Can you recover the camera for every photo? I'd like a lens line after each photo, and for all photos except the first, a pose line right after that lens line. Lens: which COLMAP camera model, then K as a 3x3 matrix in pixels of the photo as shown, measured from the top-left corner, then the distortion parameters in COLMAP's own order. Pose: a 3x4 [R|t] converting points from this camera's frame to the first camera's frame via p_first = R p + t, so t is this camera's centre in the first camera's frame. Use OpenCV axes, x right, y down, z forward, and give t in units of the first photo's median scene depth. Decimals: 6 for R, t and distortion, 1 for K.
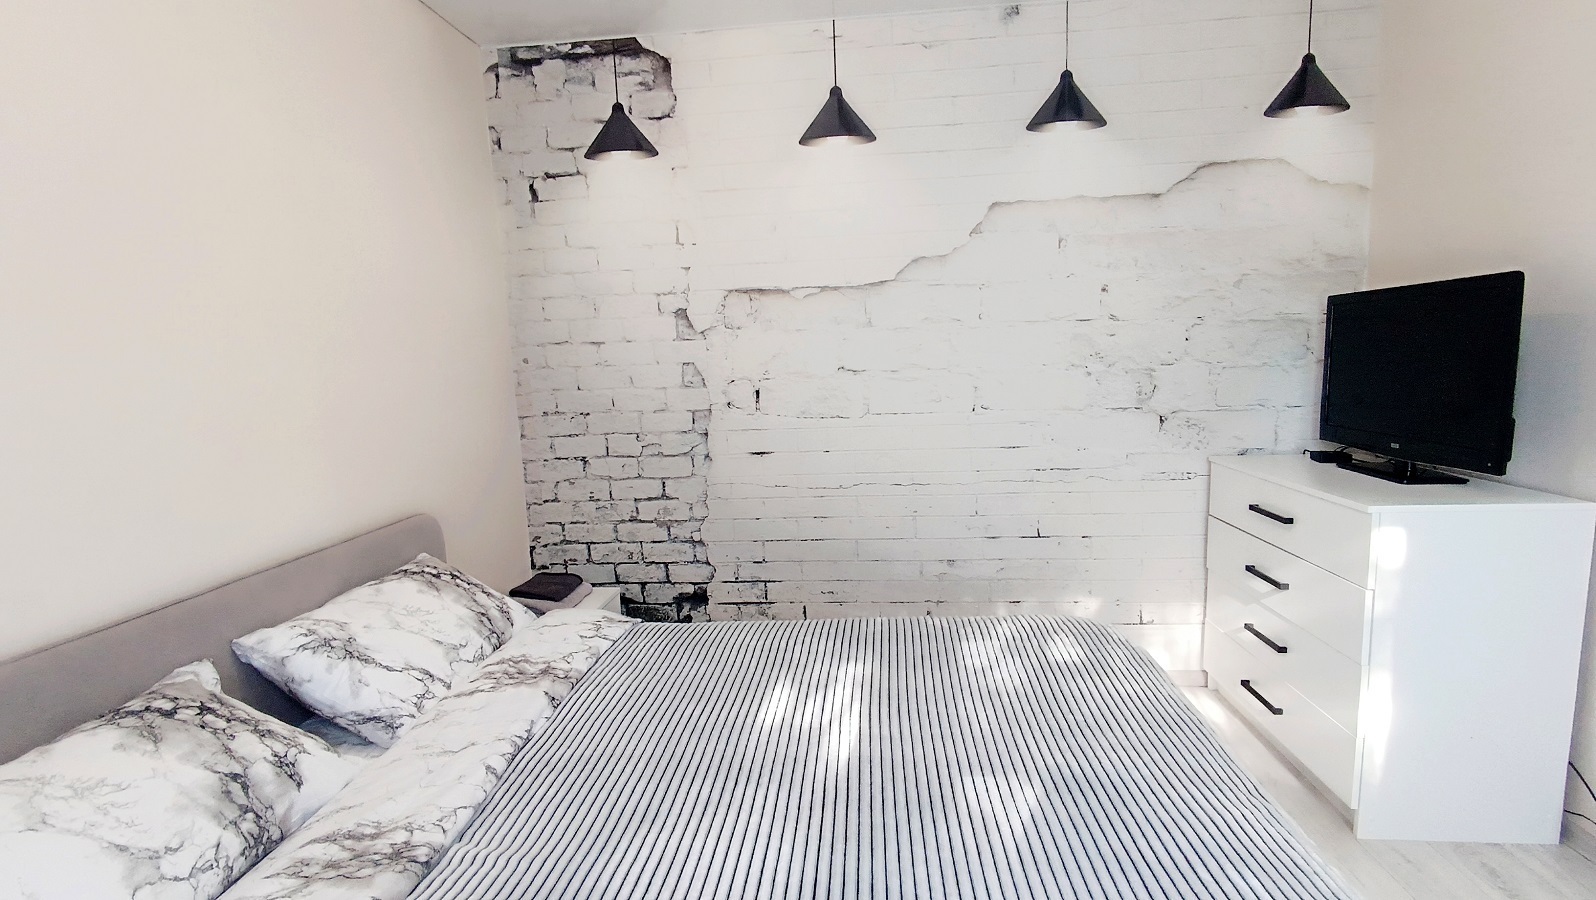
lens RADIAL K [[730.7, 0, 804.9], [0, 730.7, 430.9], [0, 0, 1]] dist [0.000308, -0.000858]
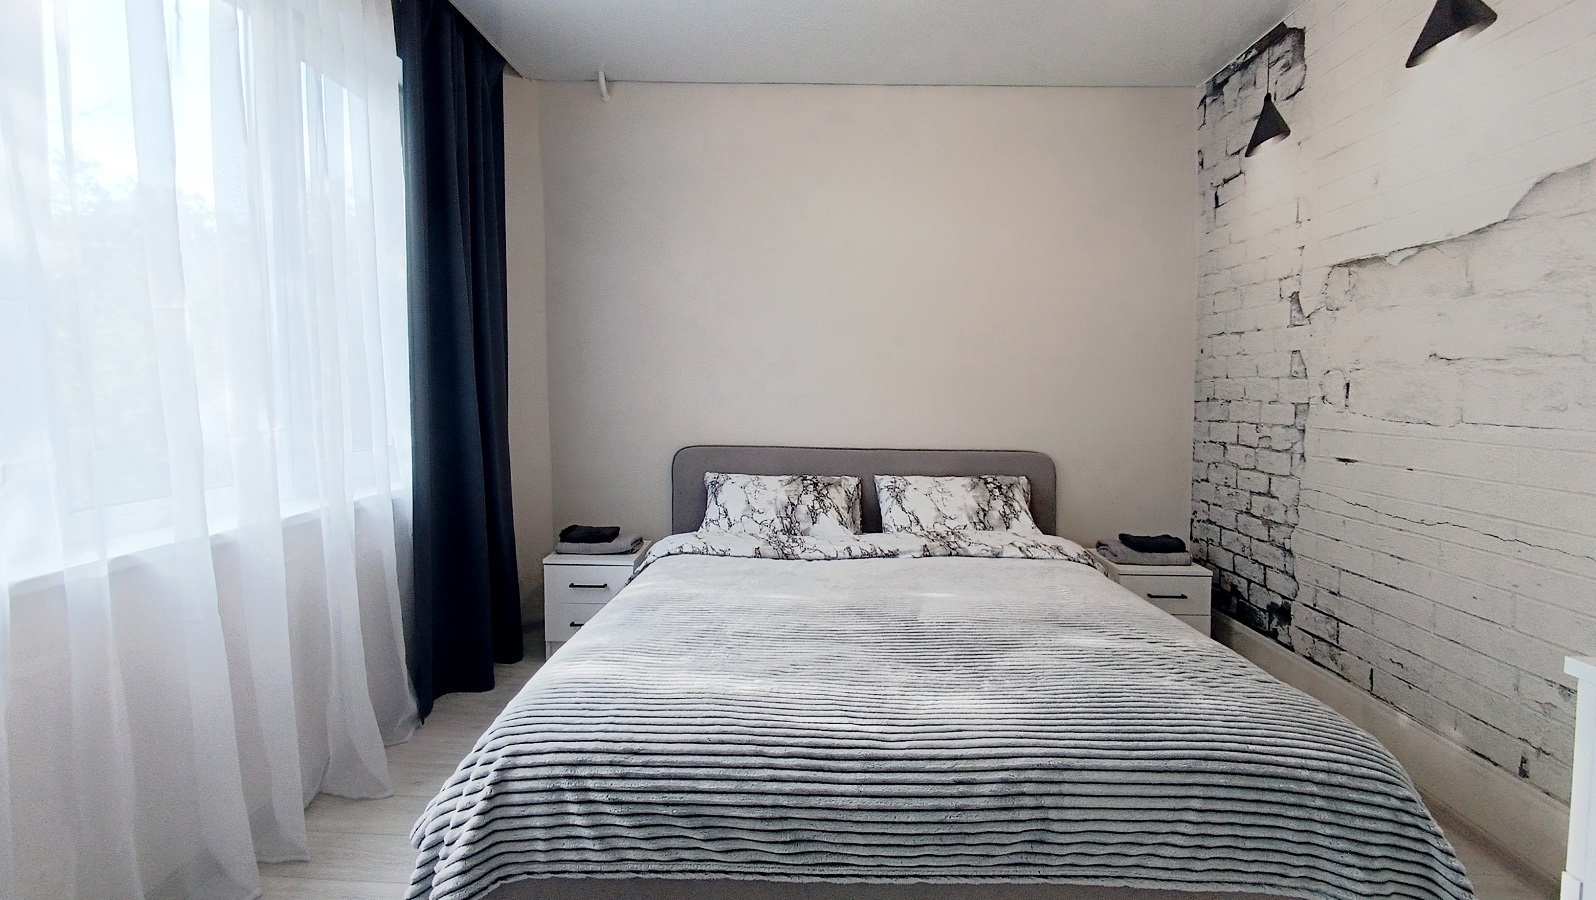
lens RADIAL K [[726.8, 0, 803.5], [0, 726.8, 400.8], [0, 0, 1]] dist [-0.002353, -0.000174]
pose [[0.069383, 0.057562, -0.995928, 0.711392], [-0.117594, 0.991846, 0.049134, -0.003927], [0.990635, 0.113706, 0.075586, 0.337344]]
